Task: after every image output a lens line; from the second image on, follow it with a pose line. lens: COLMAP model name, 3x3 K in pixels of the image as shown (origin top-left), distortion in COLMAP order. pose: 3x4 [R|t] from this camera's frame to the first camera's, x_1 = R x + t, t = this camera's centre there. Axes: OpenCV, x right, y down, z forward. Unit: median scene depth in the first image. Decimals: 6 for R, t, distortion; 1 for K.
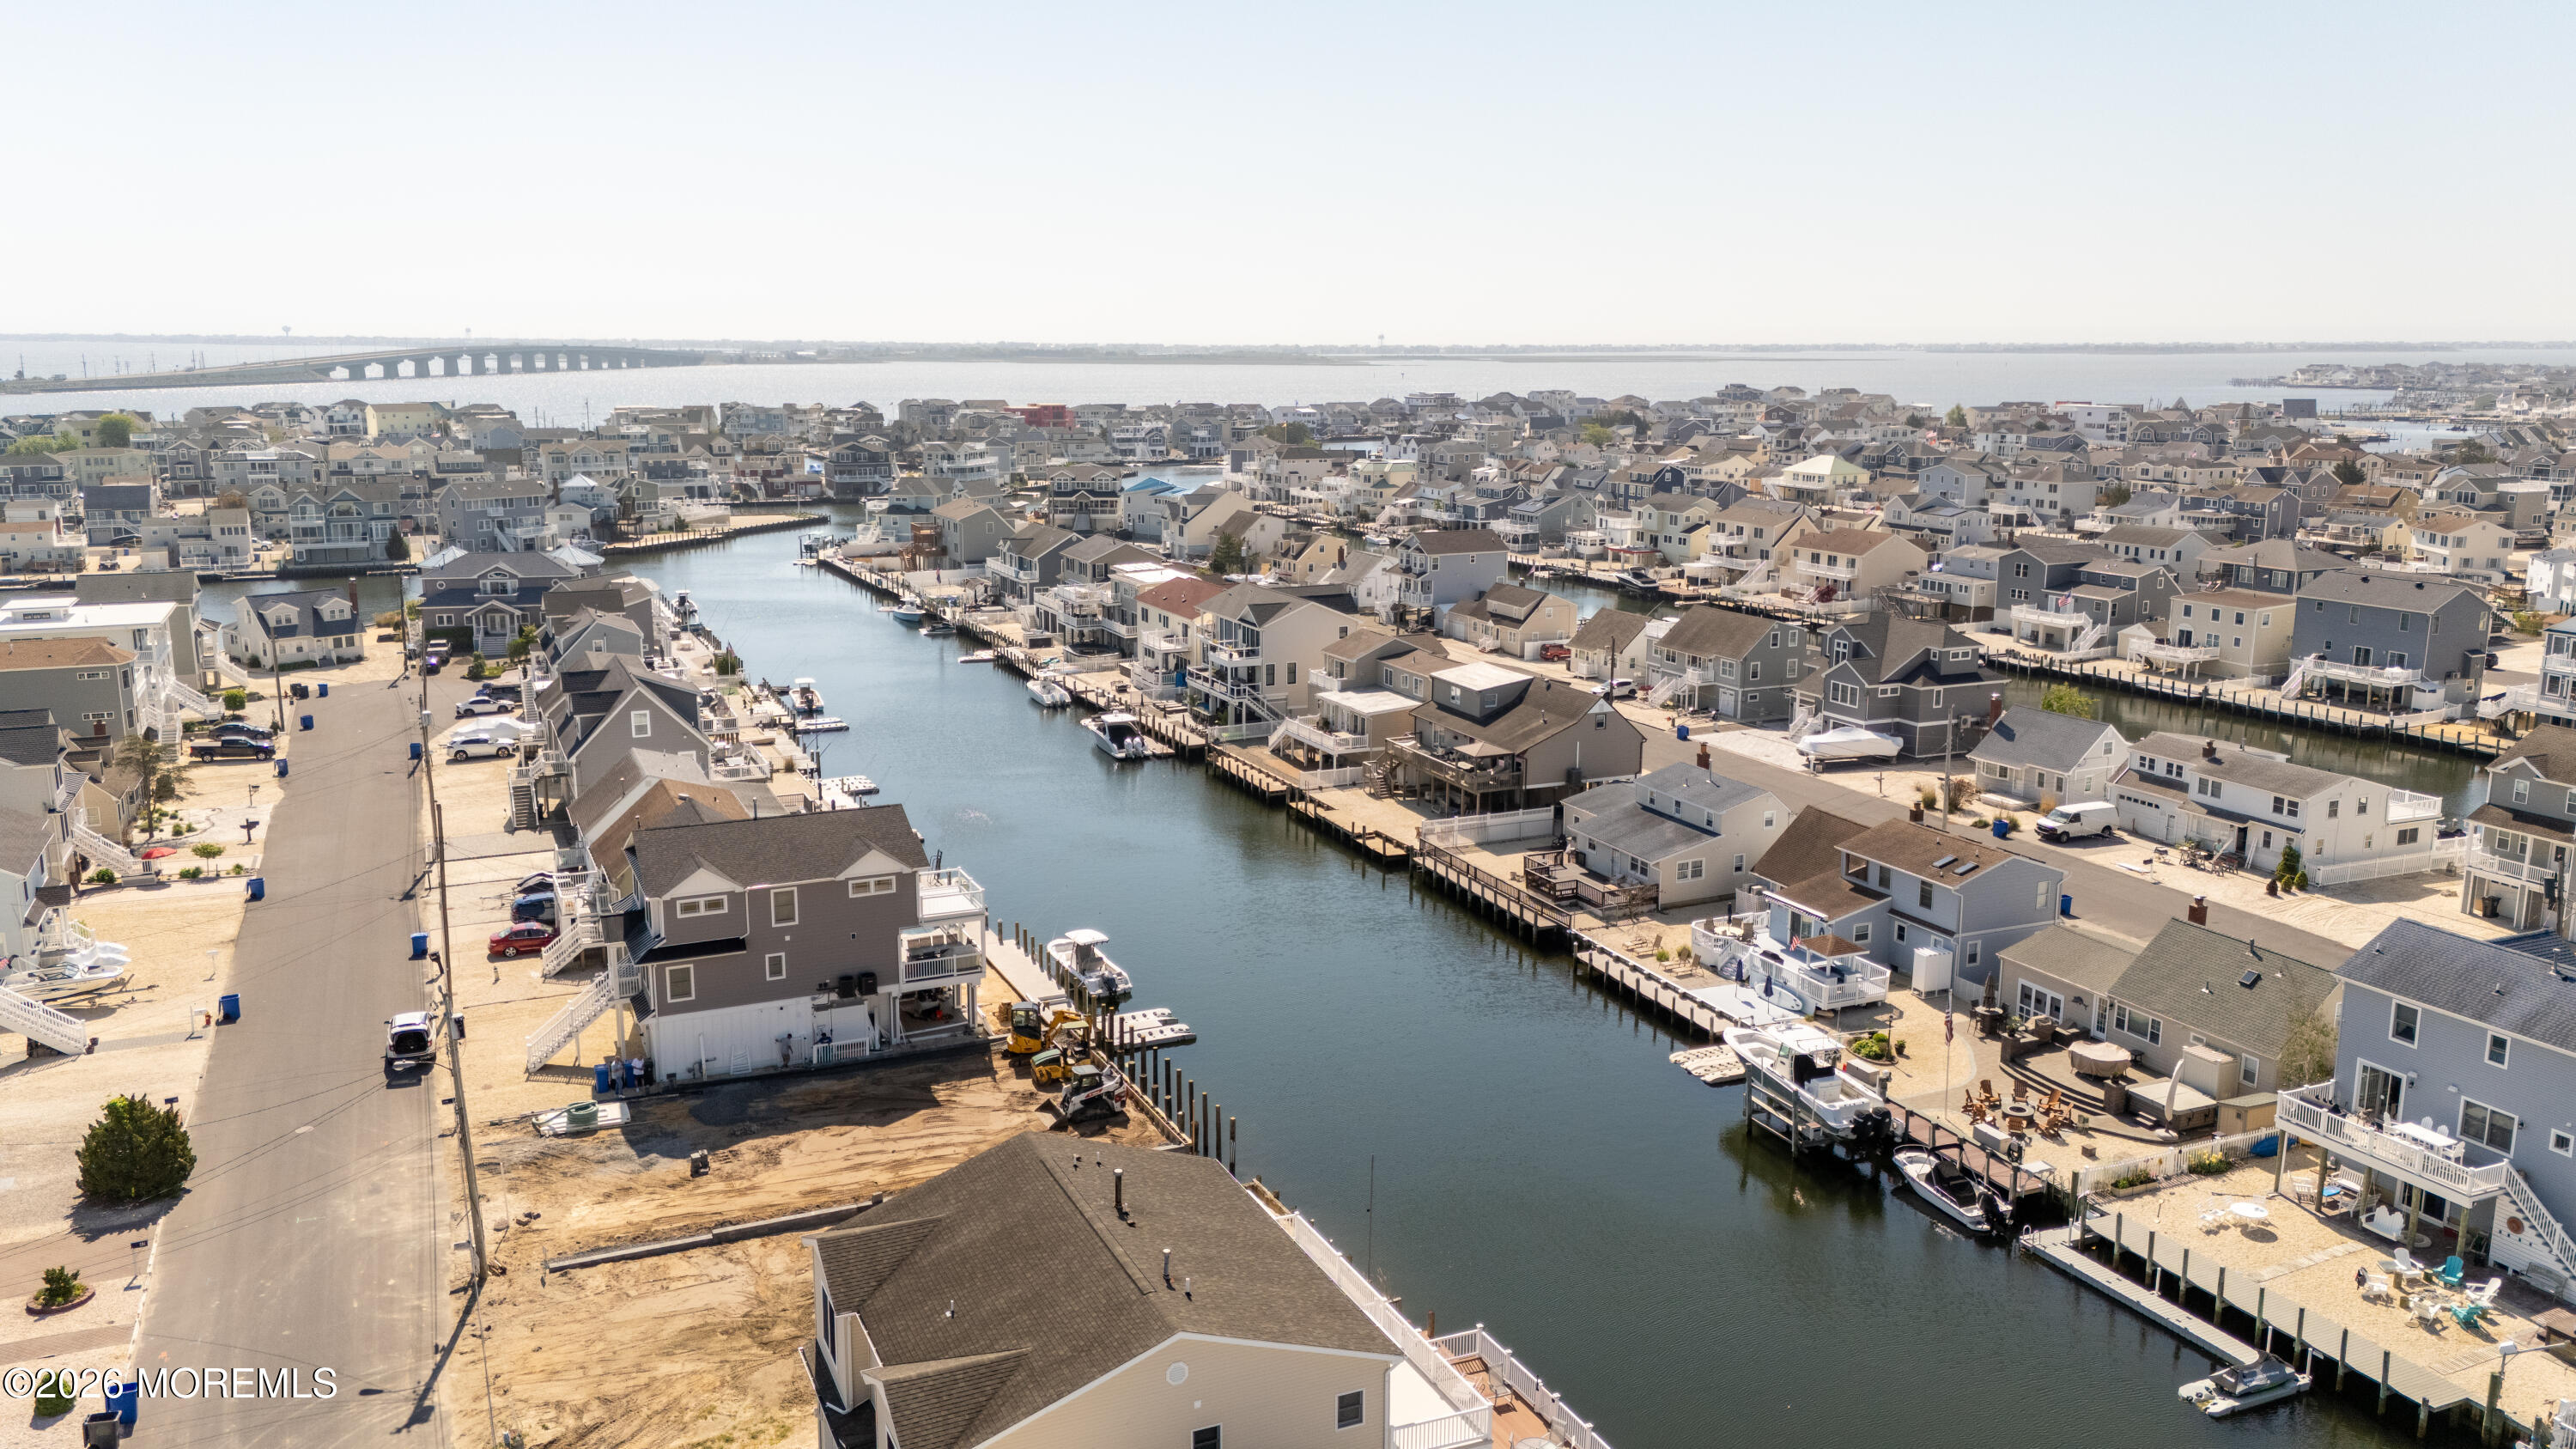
lens RADIAL K [[1922.0, 0, 1287.1], [0, 1922.0, 732.6], [0, 0, 1]] dist [0.077641, -0.063912]
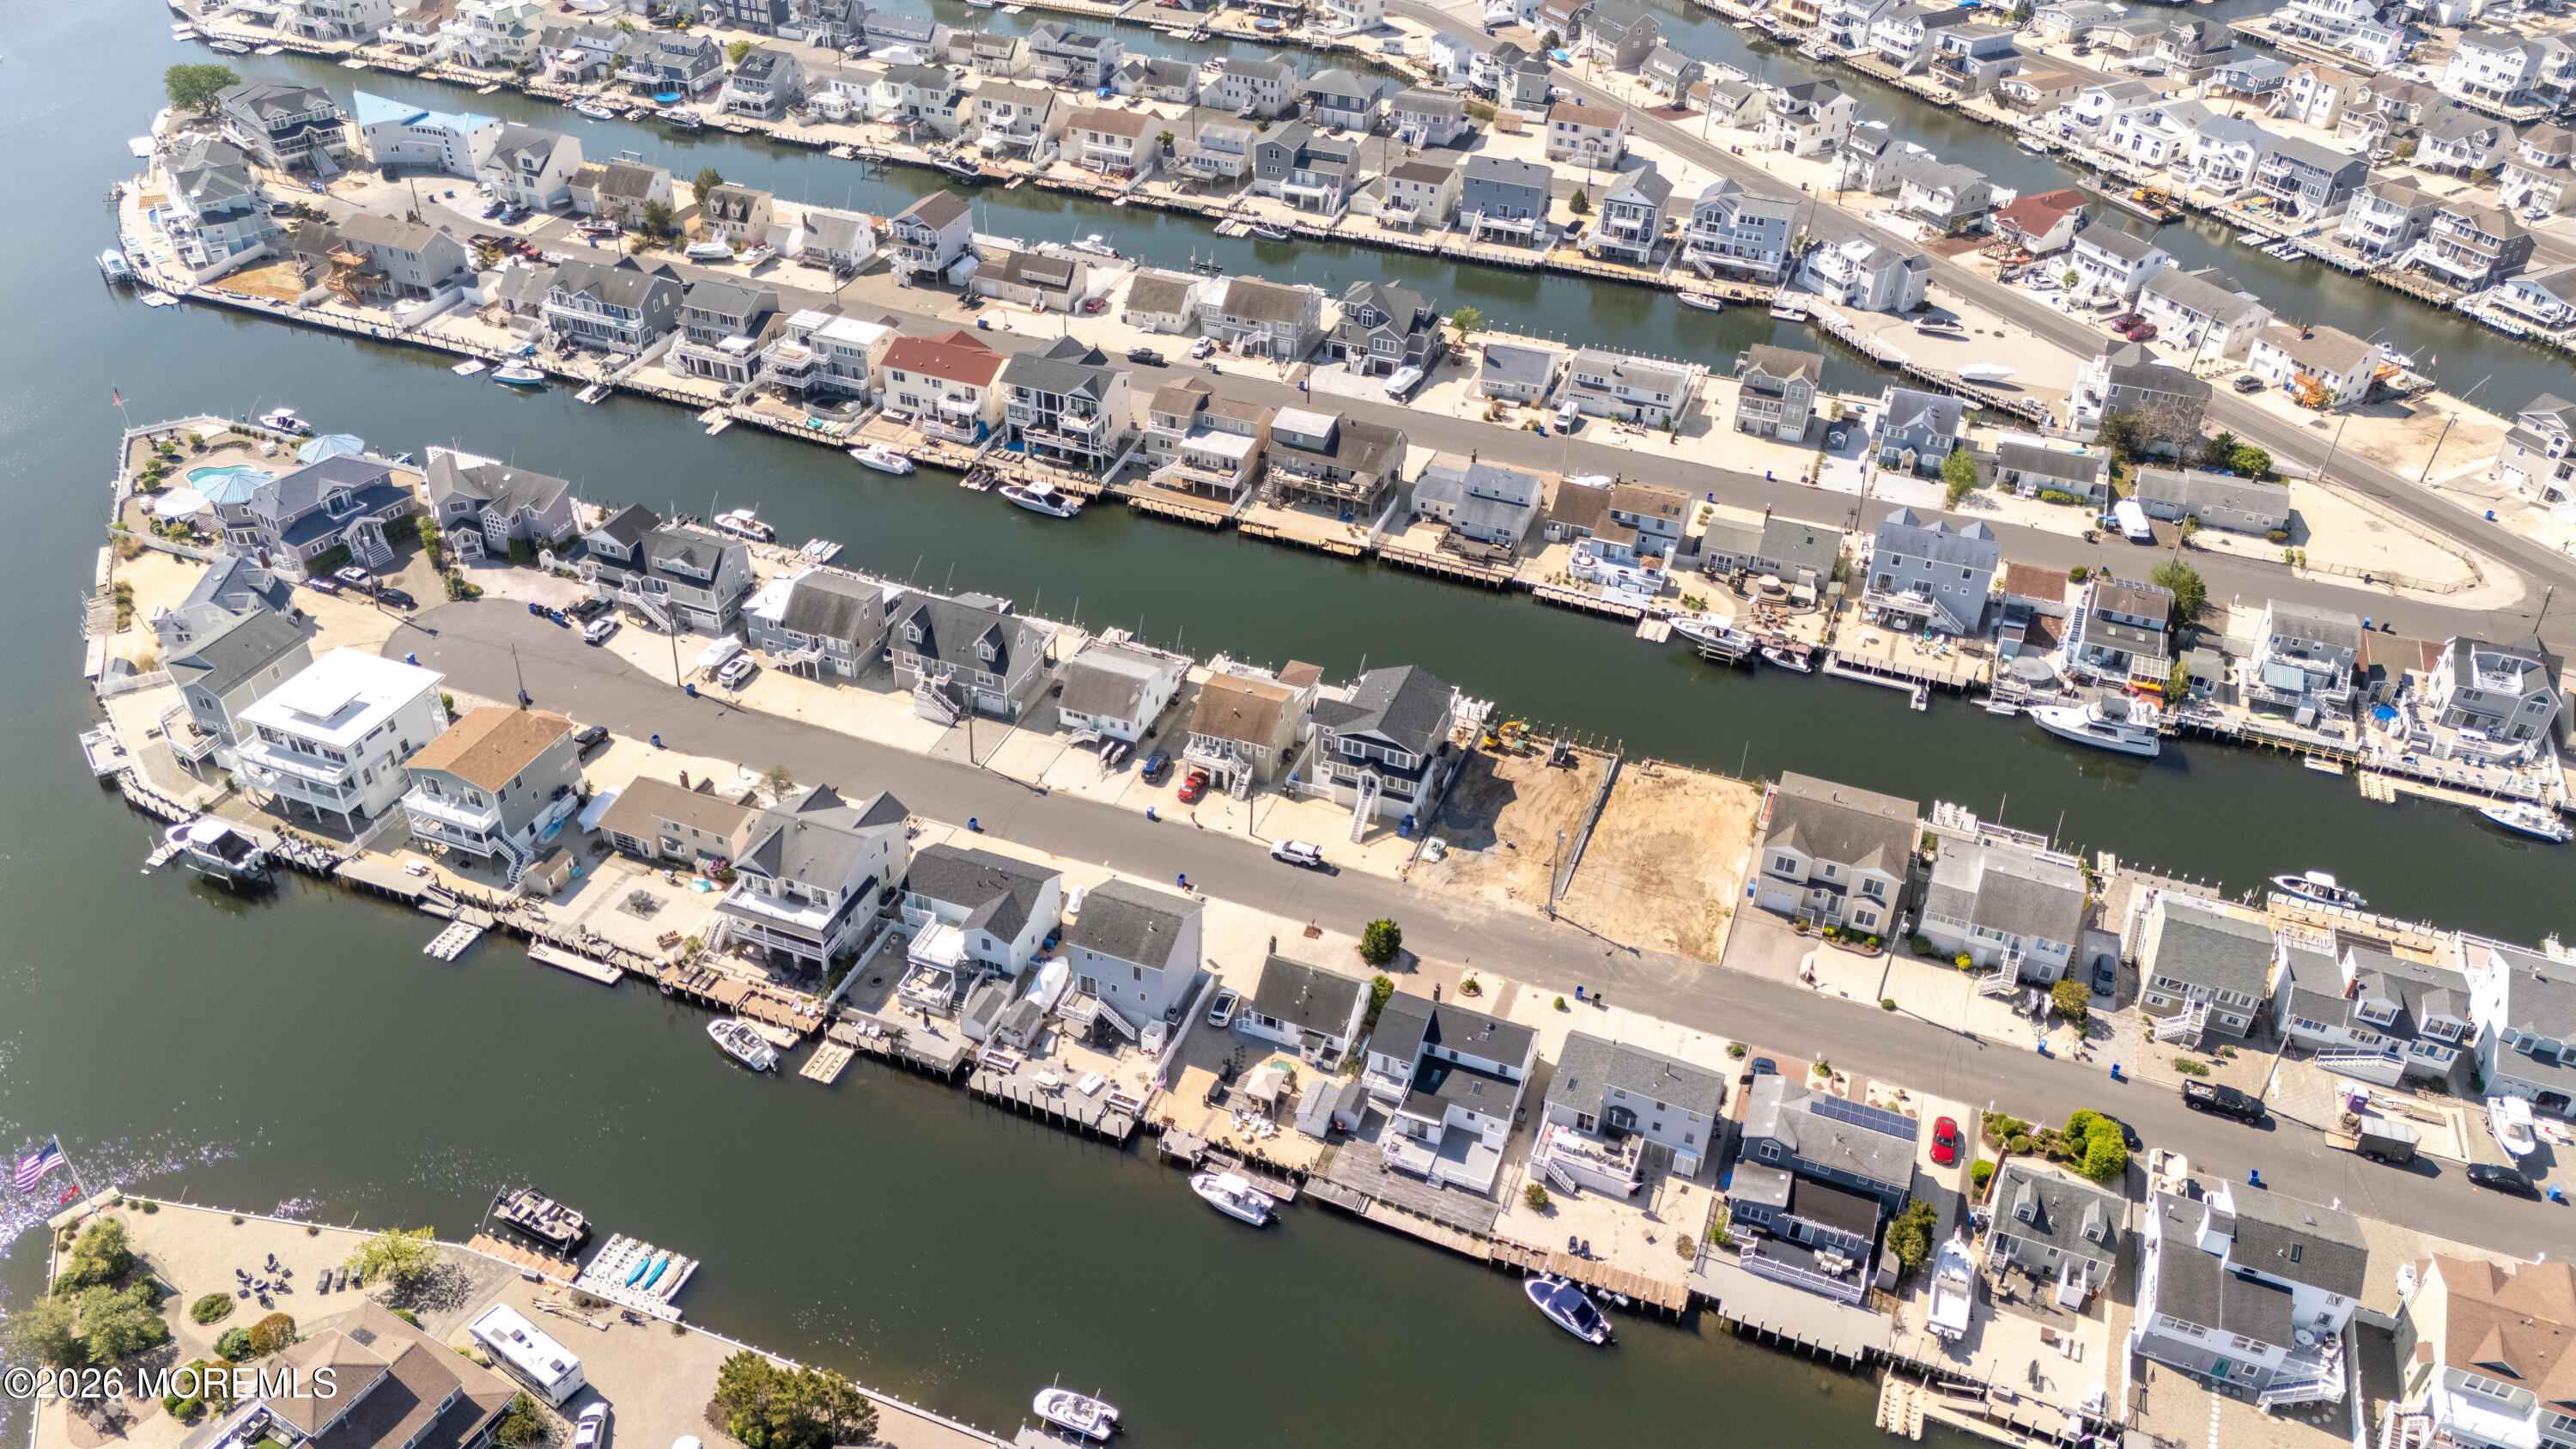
lens RADIAL K [[1890.1, 0, 1288.0], [0, 1890.1, 714.4], [0, 0, 1]] dist [0.083139, -0.073204]
pose [[0.711475, -0.400799, 0.577203, -0.809573], [0.118944, 0.878229, 0.463212, -0.476736], [-0.692572, -0.260909, 0.672511, -0.173313]]
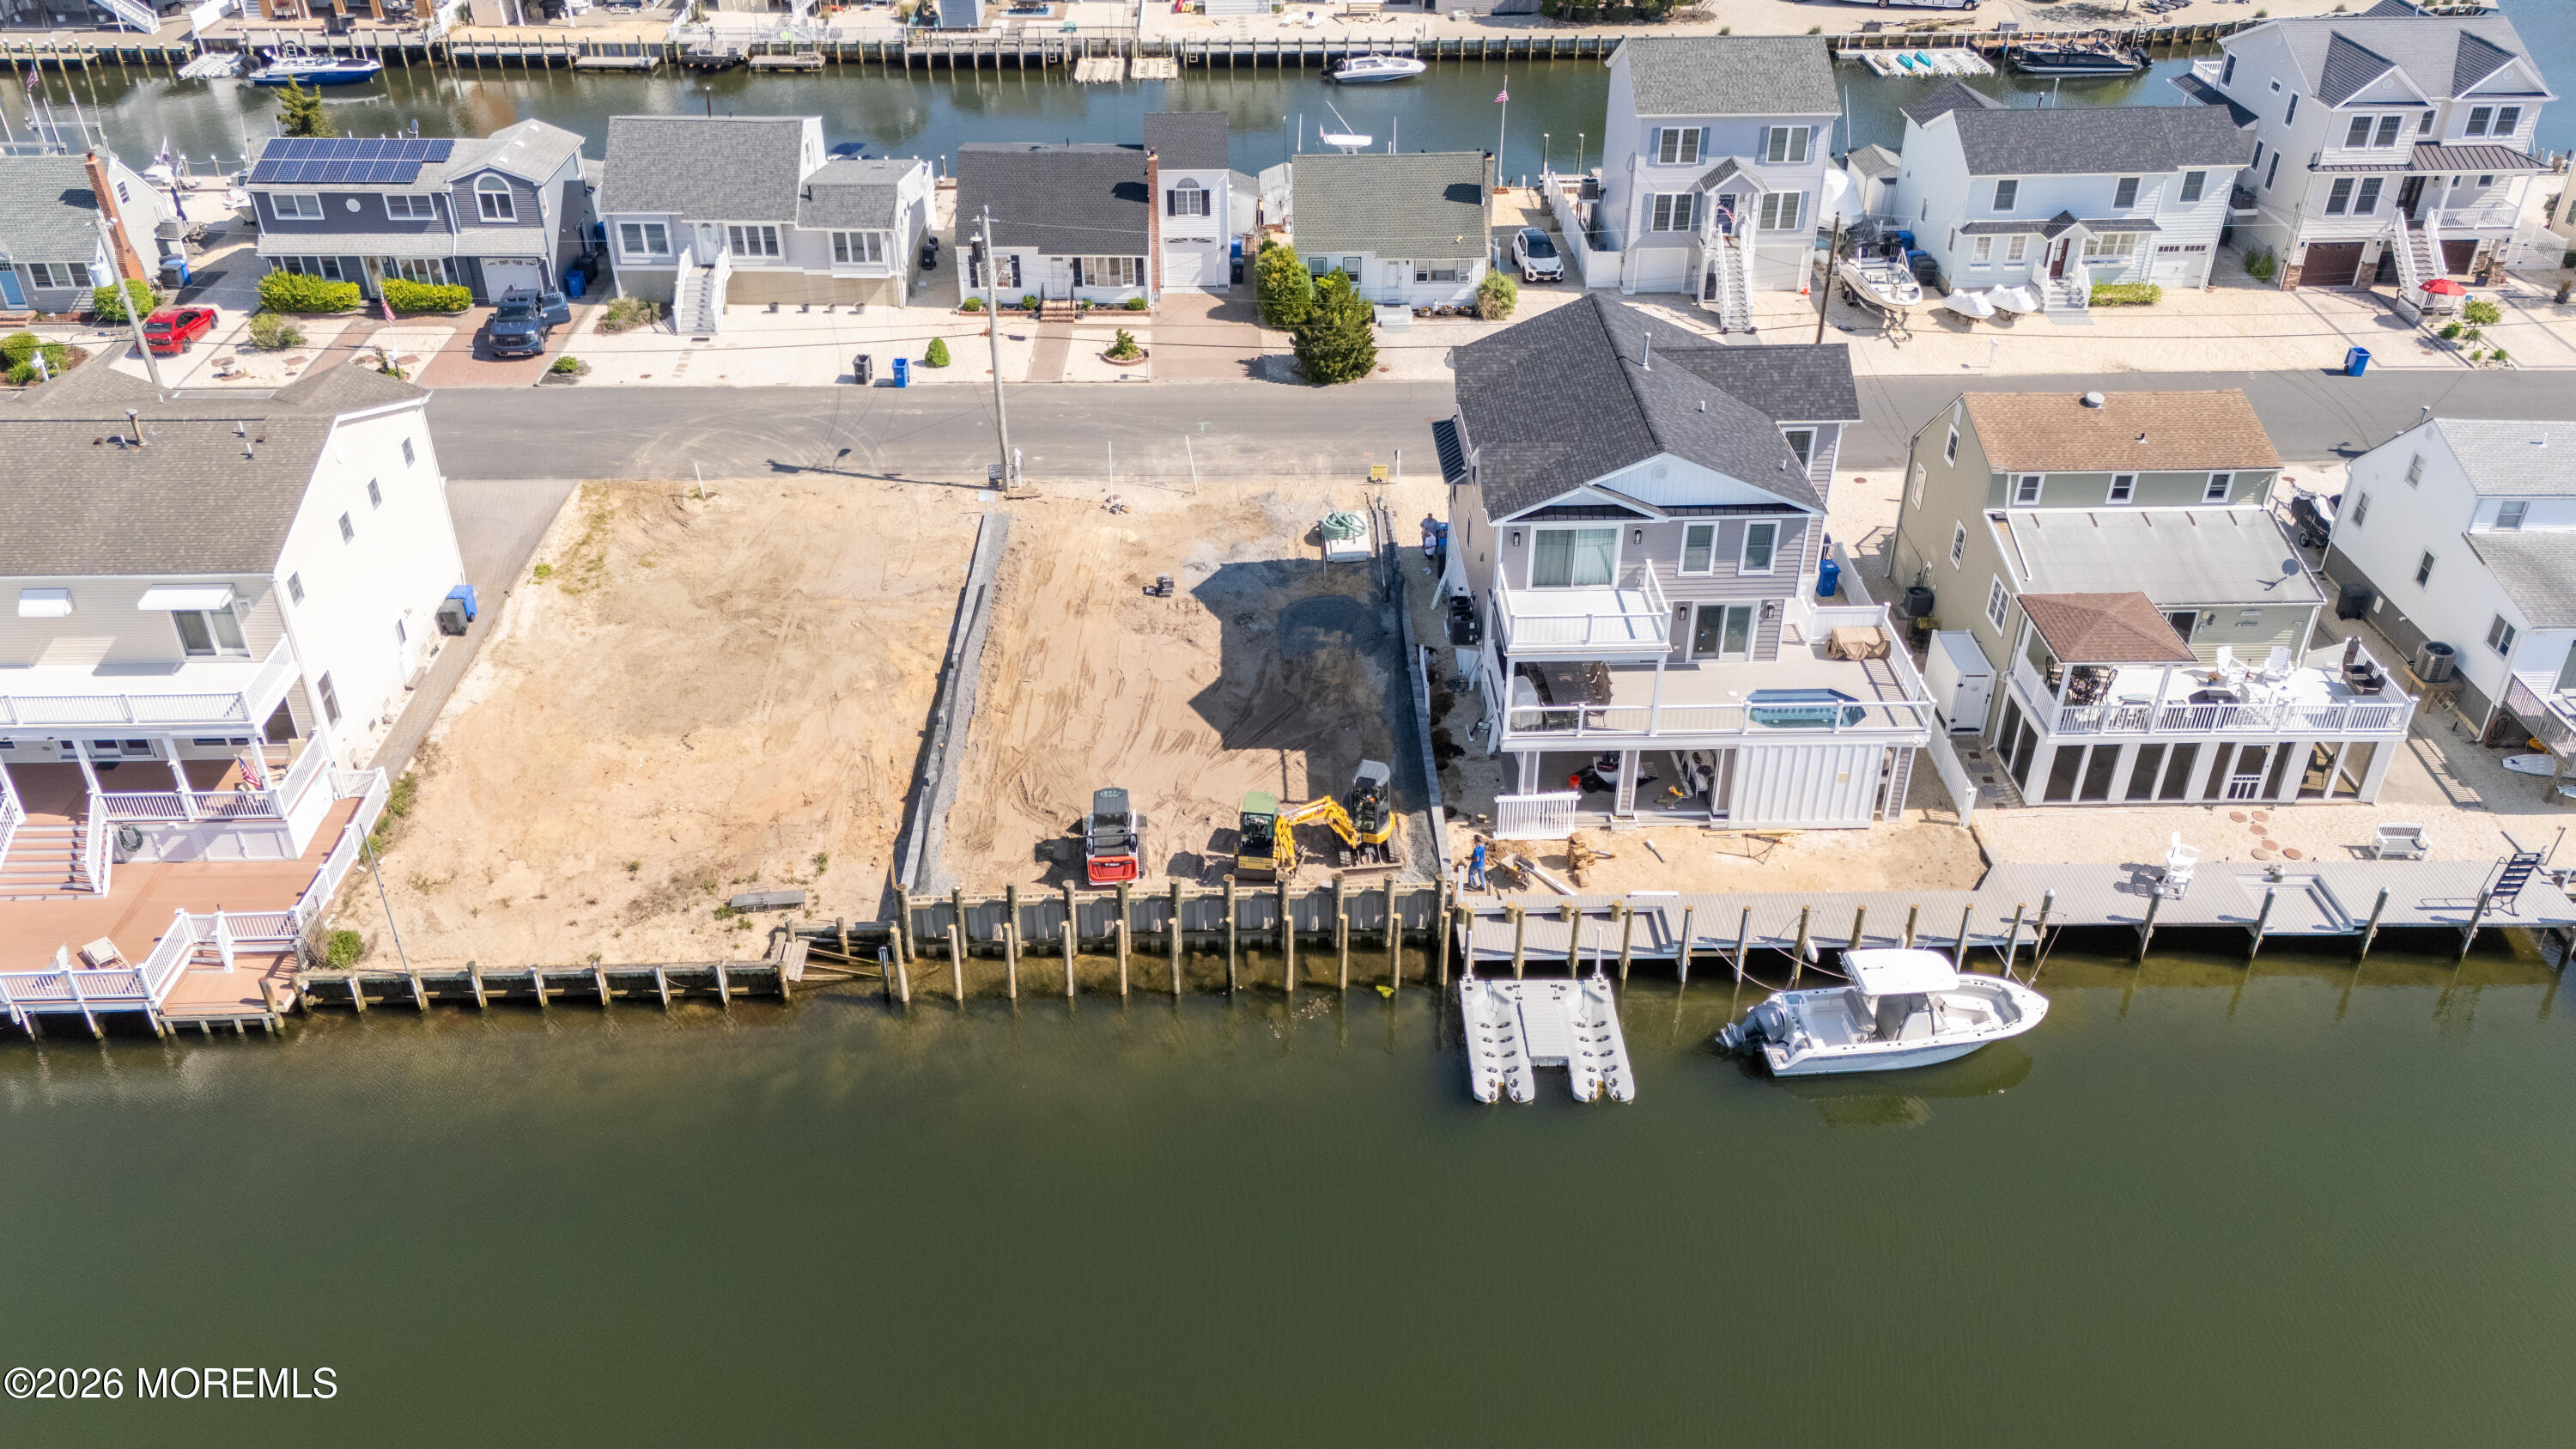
lens RADIAL K [[2018.8, 0, 1288.0], [0, 2018.8, 724.5], [0, 0, 1]] dist [0.110654, -0.148240]
pose [[-0.391014, 0.489829, -0.779214, 0.186091], [-0.185924, 0.787127, 0.588101, -0.123399], [0.901410, 0.374830, -0.216707, 0.561423]]
